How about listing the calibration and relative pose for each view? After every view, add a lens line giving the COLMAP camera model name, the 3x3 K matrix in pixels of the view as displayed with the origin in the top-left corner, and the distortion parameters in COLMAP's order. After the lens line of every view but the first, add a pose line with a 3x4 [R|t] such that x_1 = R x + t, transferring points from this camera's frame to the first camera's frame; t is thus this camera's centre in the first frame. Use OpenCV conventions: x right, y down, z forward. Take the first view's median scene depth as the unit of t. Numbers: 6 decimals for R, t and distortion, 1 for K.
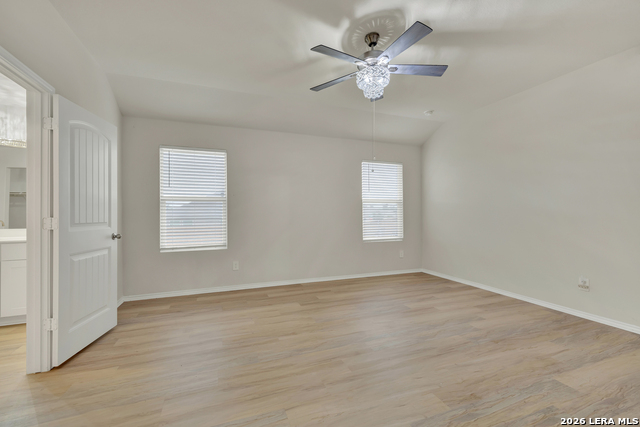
lens RADIAL K [[271.7, 0, 319.6], [0, 271.7, 213.7], [0, 0, 1]] dist [0.003192, -0.000308]
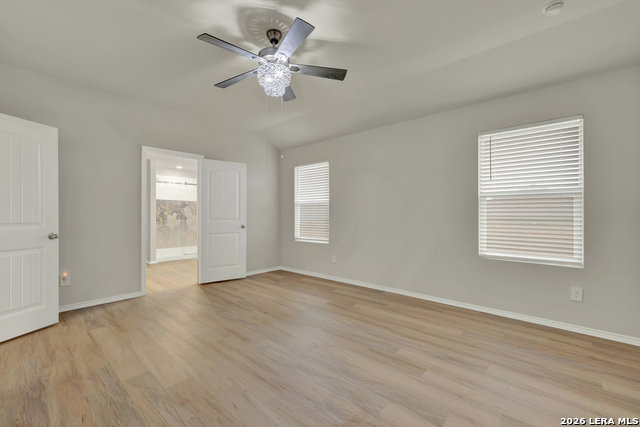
lens RADIAL K [[271.7, 0, 305.4], [0, 271.7, 215.9], [0, 0, 1]] dist [0.003192, -0.000308]
pose [[0.438447, 0.009381, -0.898708, 1.026793], [-0.001184, 0.999951, 0.009861, -0.002491], [0.898756, -0.003259, 0.438437, 0.607463]]
